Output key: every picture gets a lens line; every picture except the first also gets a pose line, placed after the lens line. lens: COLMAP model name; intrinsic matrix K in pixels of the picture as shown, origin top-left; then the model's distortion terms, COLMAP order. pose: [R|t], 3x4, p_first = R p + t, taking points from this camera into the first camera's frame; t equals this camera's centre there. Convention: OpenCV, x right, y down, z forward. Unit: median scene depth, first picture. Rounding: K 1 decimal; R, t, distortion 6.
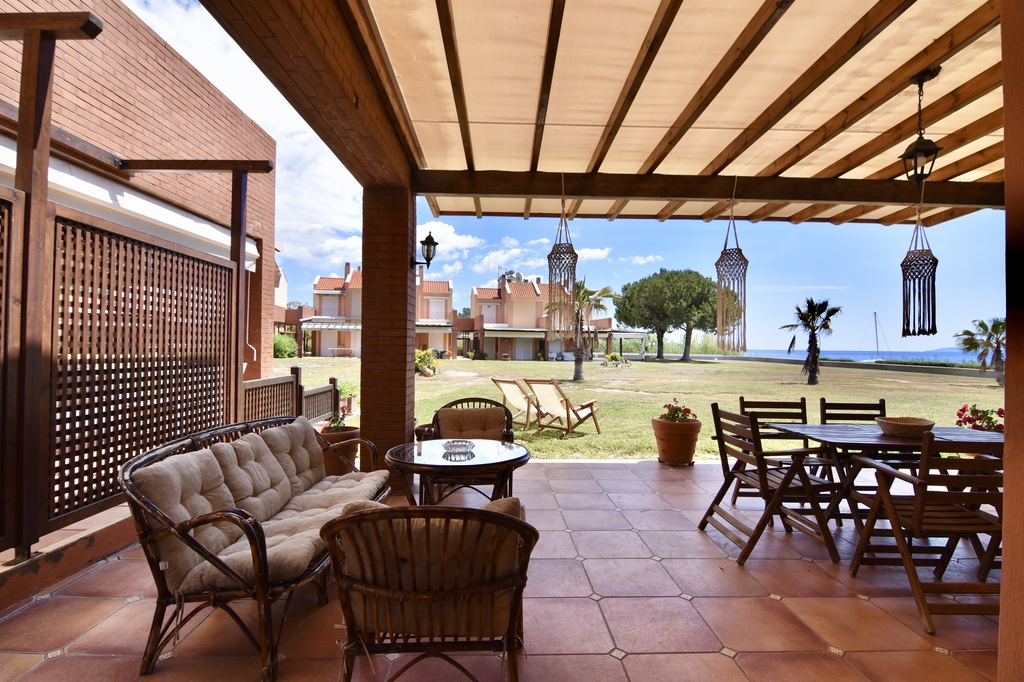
lens RADIAL K [[492.6, 0, 504.6], [0, 492.6, 340.6], [0, 0, 1]] dist [-0.007162, -0.010113]
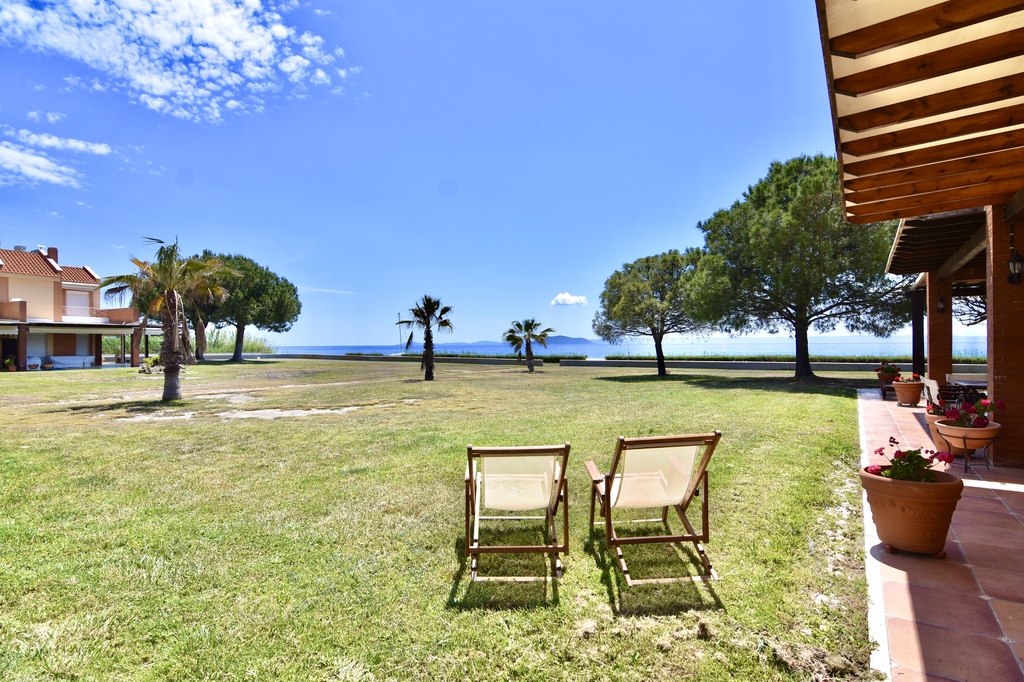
lens RADIAL K [[492.6, 0, 506.5], [0, 492.6, 343.3], [0, 0, 1]] dist [-0.007162, -0.010113]
pose [[0.591440, -0.013731, 0.806232, -0.076975], [0.004217, 0.999894, 0.013936, -0.000678], [-0.806338, -0.004842, 0.591436, 0.195822]]
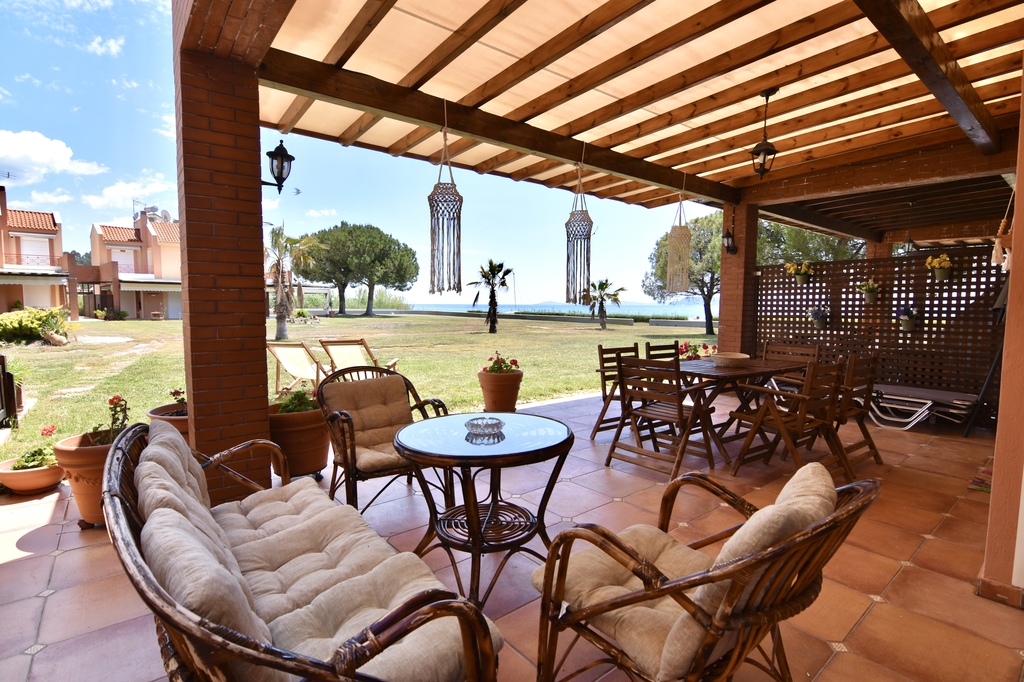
lens RADIAL K [[492.6, 0, 506.8], [0, 492.6, 341.6], [0, 0, 1]] dist [-0.007162, -0.010113]
pose [[0.791018, -0.054671, 0.609345, -0.050978], [-0.002195, 0.995739, 0.092189, 0.000387], [-0.611788, -0.074261, 0.787528, 0.032796]]
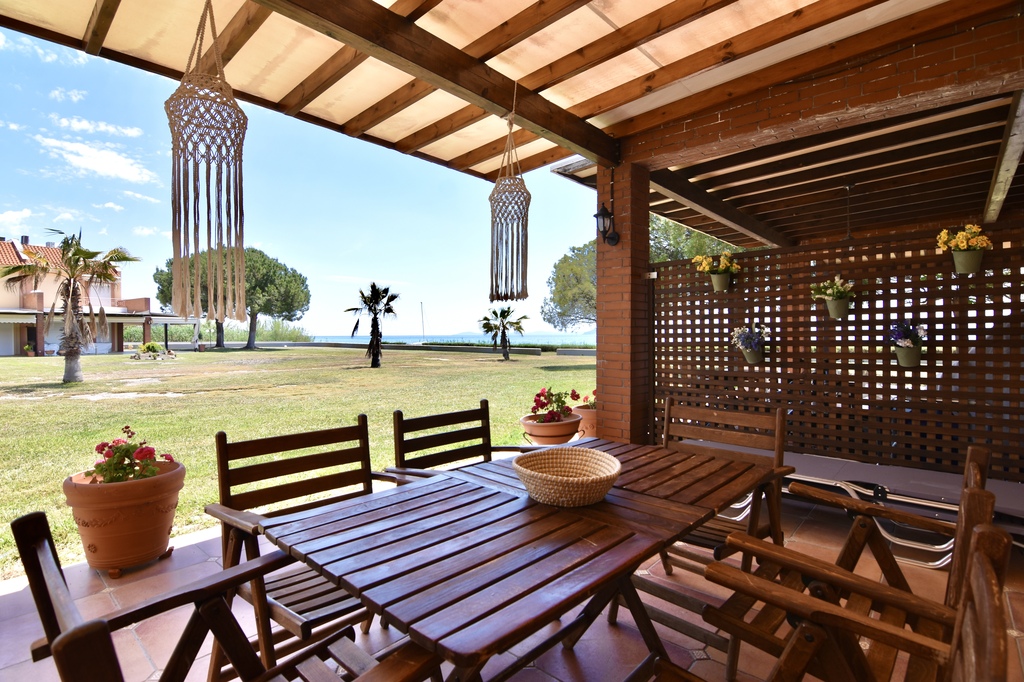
lens RADIAL K [[492.6, 0, 508.9], [0, 492.6, 339.9], [0, 0, 1]] dist [-0.007162, -0.010113]
pose [[0.677128, -0.023206, 0.735499, 0.047630], [0.004616, 0.999617, 0.027289, 0.004109], [-0.735851, -0.015084, 0.676976, 0.076874]]
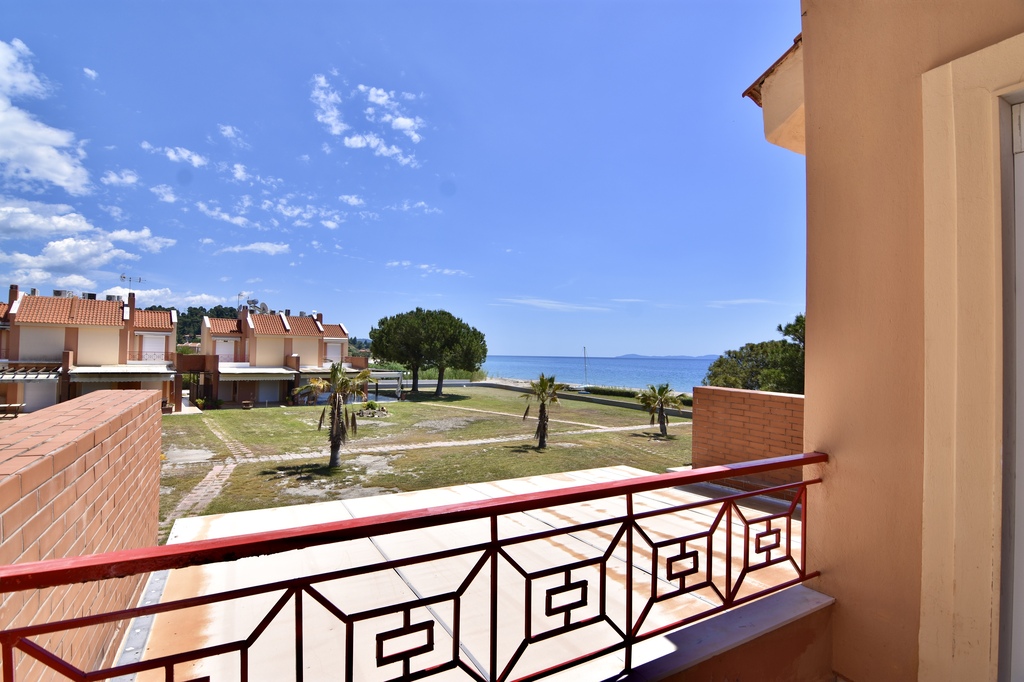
lens RADIAL K [[492.6, 0, 507.0], [0, 492.6, 339.0], [0, 0, 1]] dist [-0.007162, -0.010113]
pose [[0.881226, 0.014275, 0.472479, -0.006221], [-0.009202, 0.999873, -0.013045, -0.115988], [-0.472605, 0.007148, 0.881245, -0.002411]]
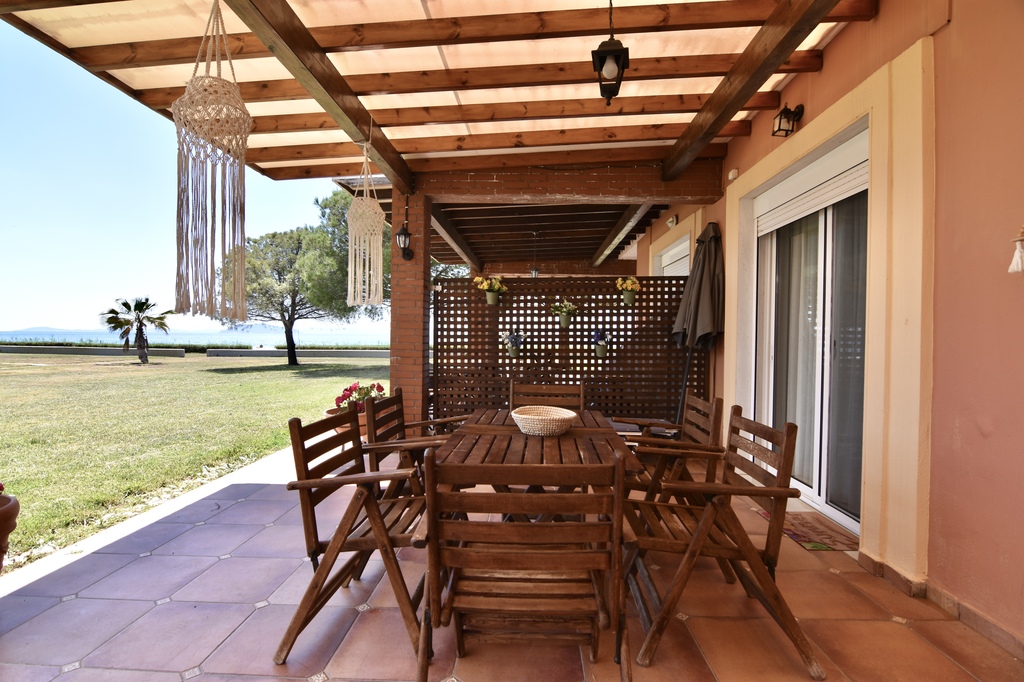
lens RADIAL K [[492.6, 0, 510.2], [0, 492.6, 342.6], [0, 0, 1]] dist [-0.007162, -0.010113]
pose [[0.058438, -0.025759, 0.997959, 0.006017], [-0.020310, 0.999429, 0.026987, 0.003835], [-0.998084, -0.021845, 0.057882, 0.105491]]
